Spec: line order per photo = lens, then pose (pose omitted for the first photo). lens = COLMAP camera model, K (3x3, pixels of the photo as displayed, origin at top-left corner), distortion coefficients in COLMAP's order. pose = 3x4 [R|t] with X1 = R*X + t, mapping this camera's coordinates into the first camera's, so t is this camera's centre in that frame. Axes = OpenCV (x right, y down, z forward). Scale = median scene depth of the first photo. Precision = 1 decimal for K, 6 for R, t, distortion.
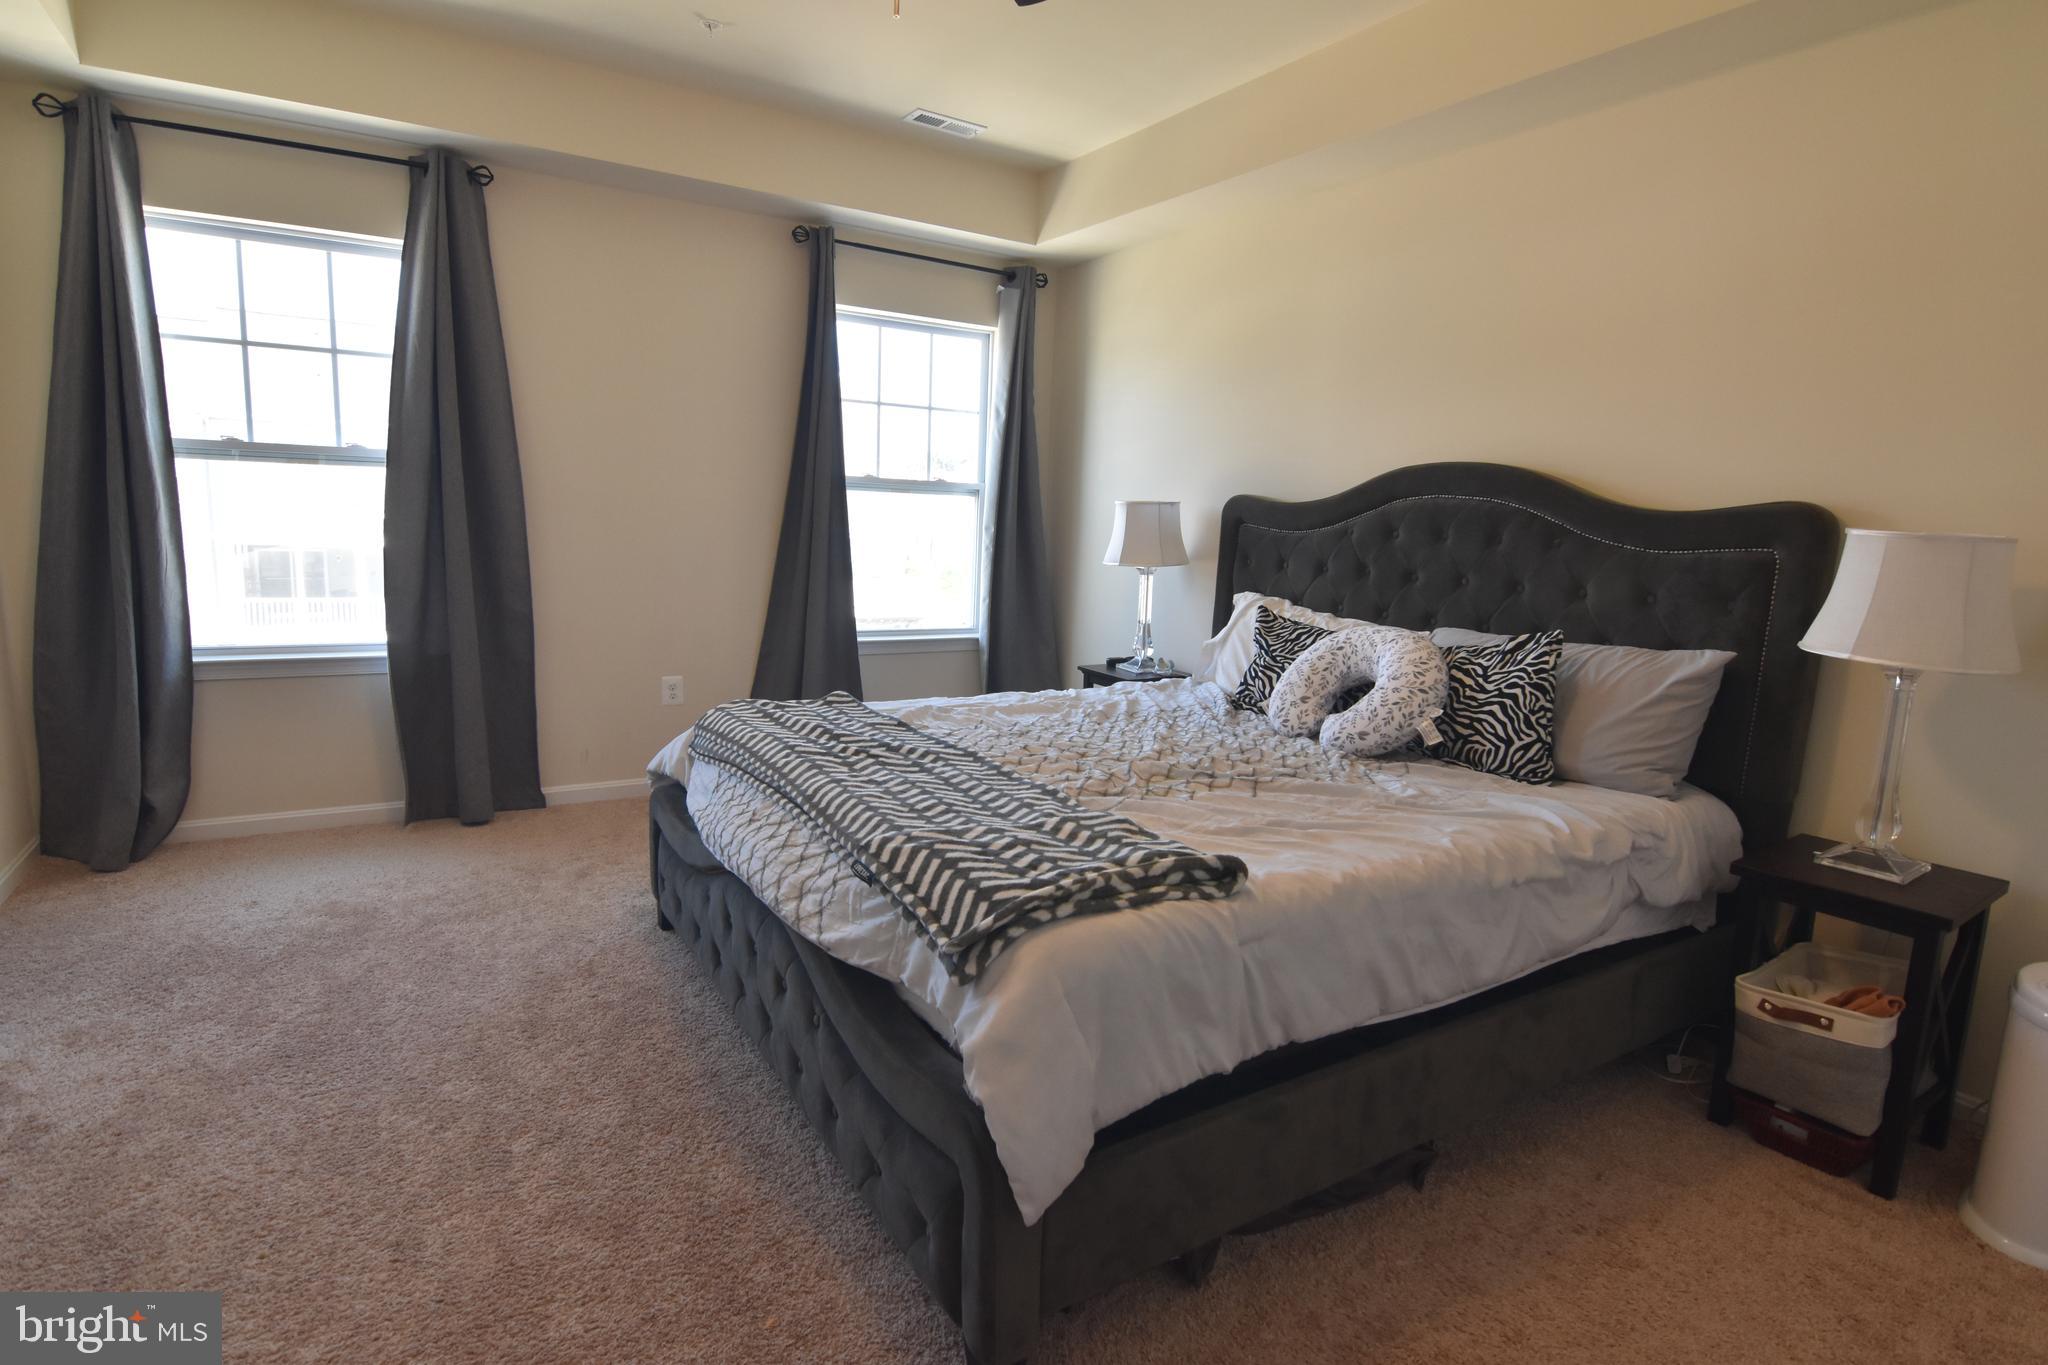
lens RADIAL K [[1064.1, 0, 1023.1], [0, 1064.1, 681.6], [0, 0, 1]] dist [0.000921, 0.000140]
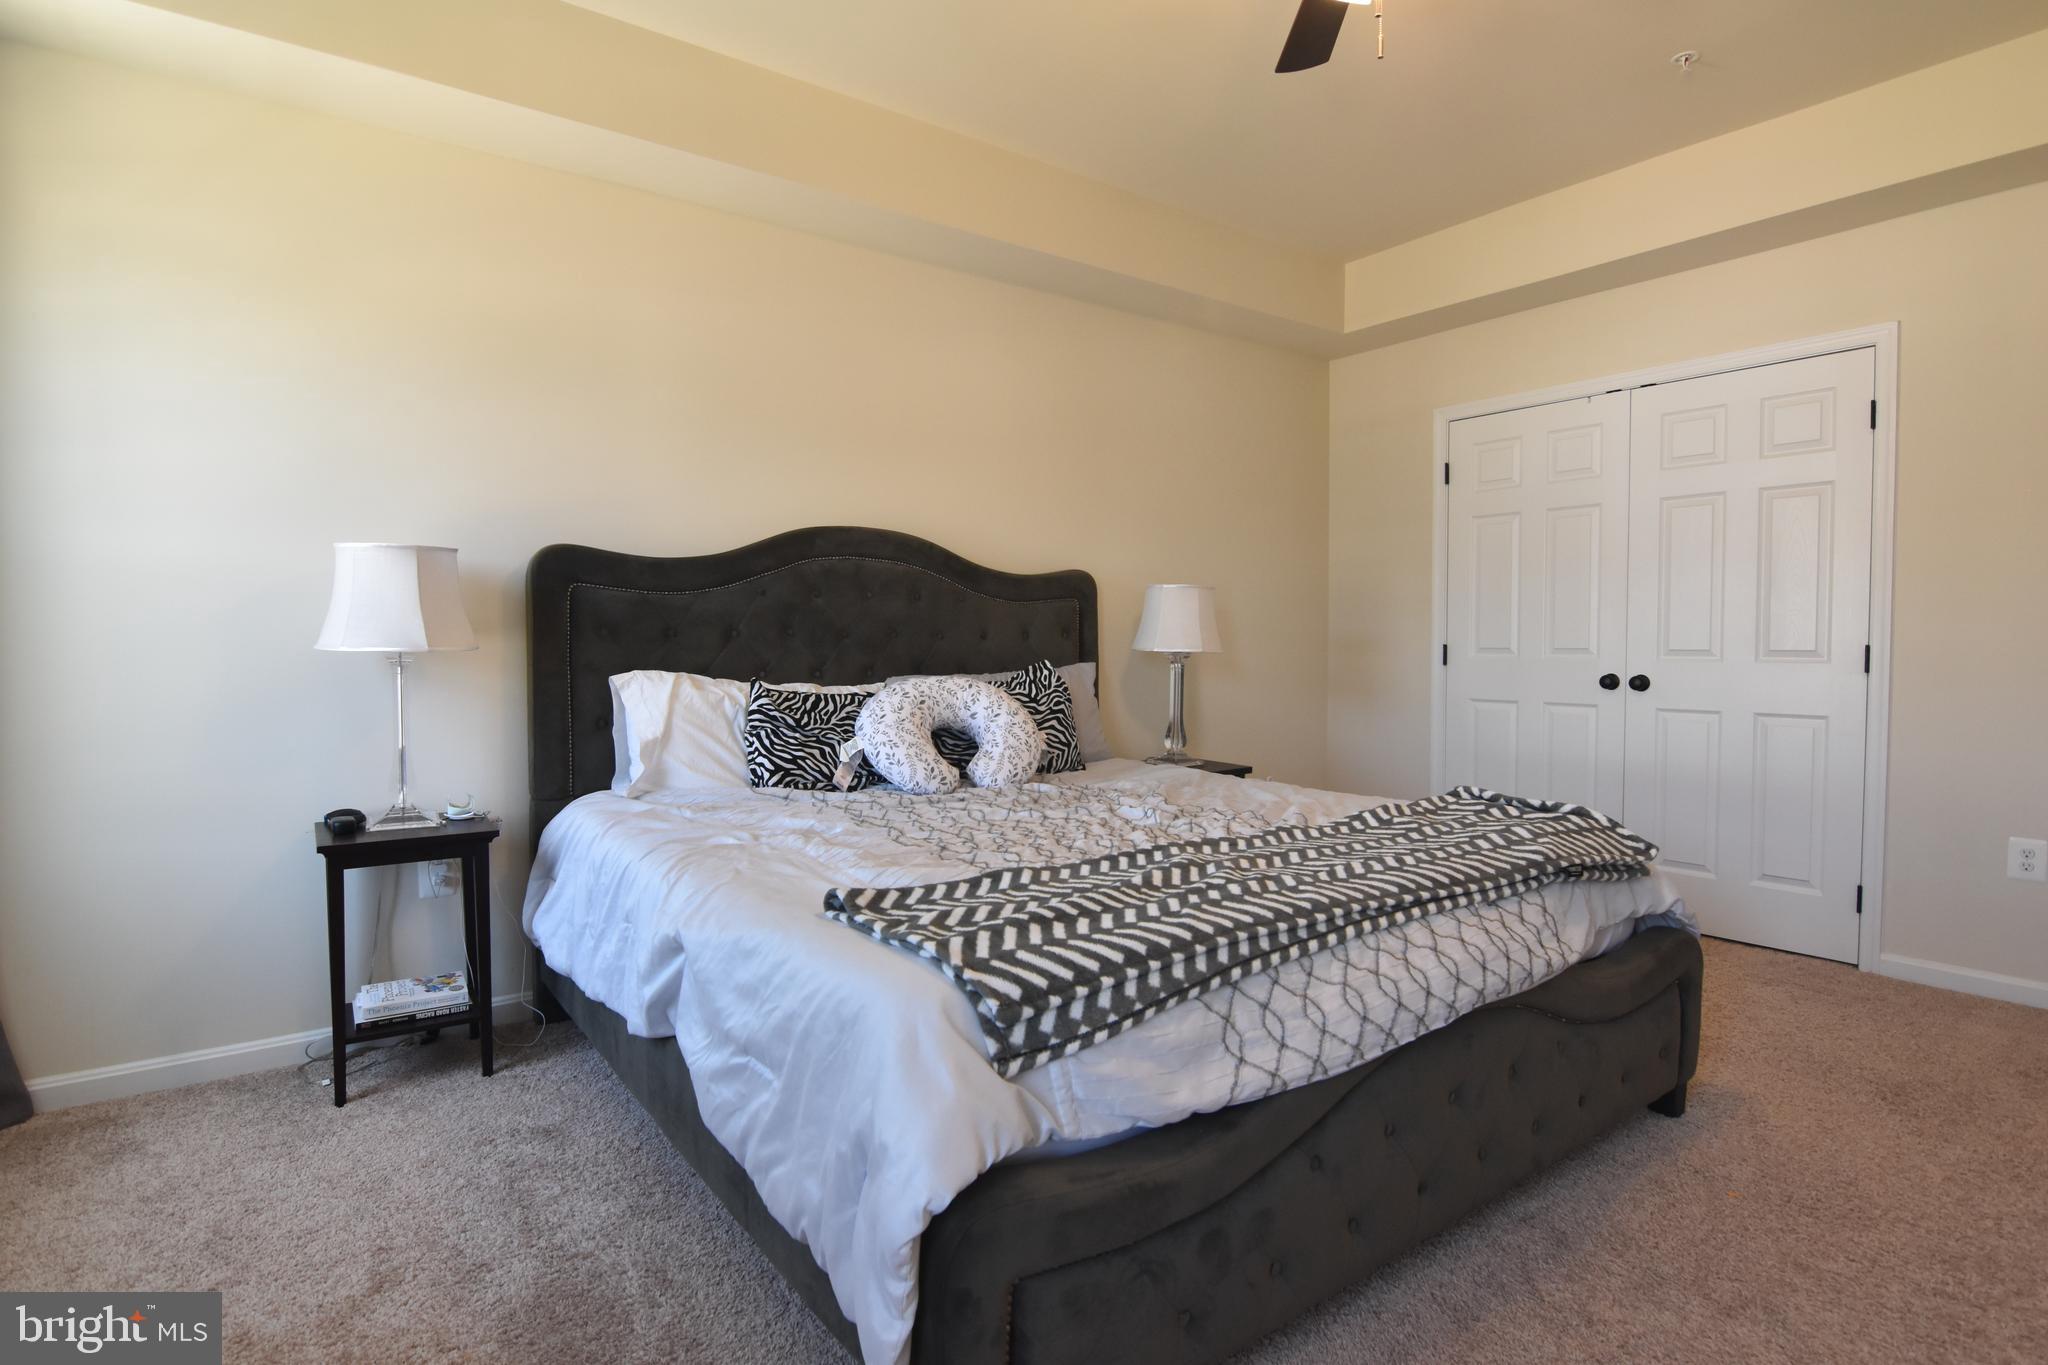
lens RADIAL K [[1064.1, 0, 1021.3], [0, 1064.1, 679.7], [0, 0, 1]] dist [0.000921, 0.000140]
pose [[-0.083311, -0.082054, 0.993140, -0.844459], [0.152650, 0.983791, 0.094087, -0.155444], [-0.984763, 0.159441, -0.069435, 1.114187]]
